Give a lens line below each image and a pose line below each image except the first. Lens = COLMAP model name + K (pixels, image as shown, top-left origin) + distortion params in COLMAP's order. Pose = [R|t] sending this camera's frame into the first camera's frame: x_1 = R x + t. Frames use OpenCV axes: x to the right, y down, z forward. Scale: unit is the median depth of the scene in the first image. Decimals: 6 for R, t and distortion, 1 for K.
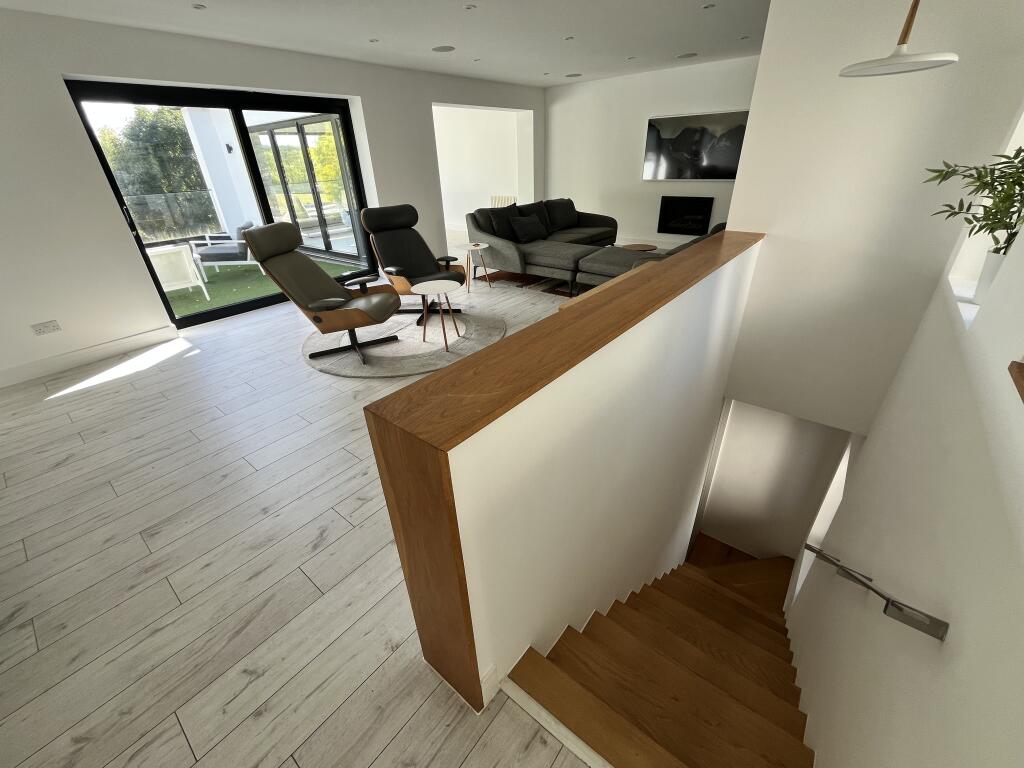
lens RADIAL K [[415.4, 0, 514.4], [0, 415.4, 379.9], [0, 0, 1]] dist [0.000169, 0.000015]
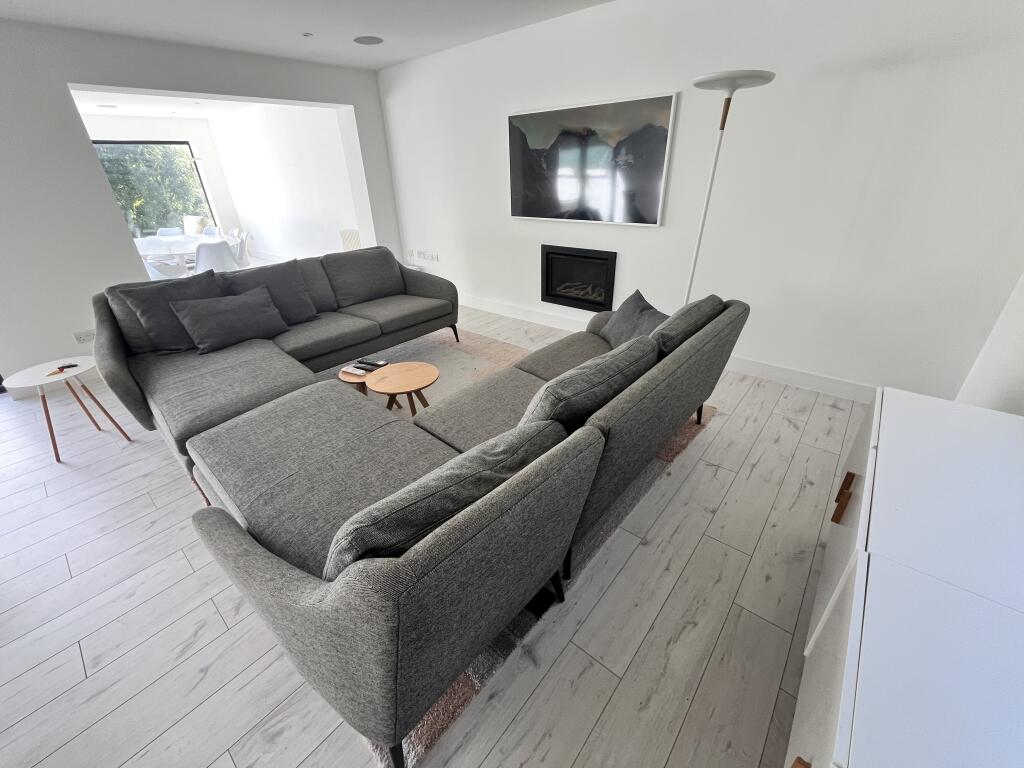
lens RADIAL K [[415.4, 0, 512.0], [0, 415.4, 386.6], [0, 0, 1]] dist [0.000169, 0.000015]
pose [[0.999127, 0.020906, -0.036181, 0.324862], [-0.021101, 0.999765, -0.005033, -0.223691], [0.036067, 0.005792, 0.999333, 0.382730]]
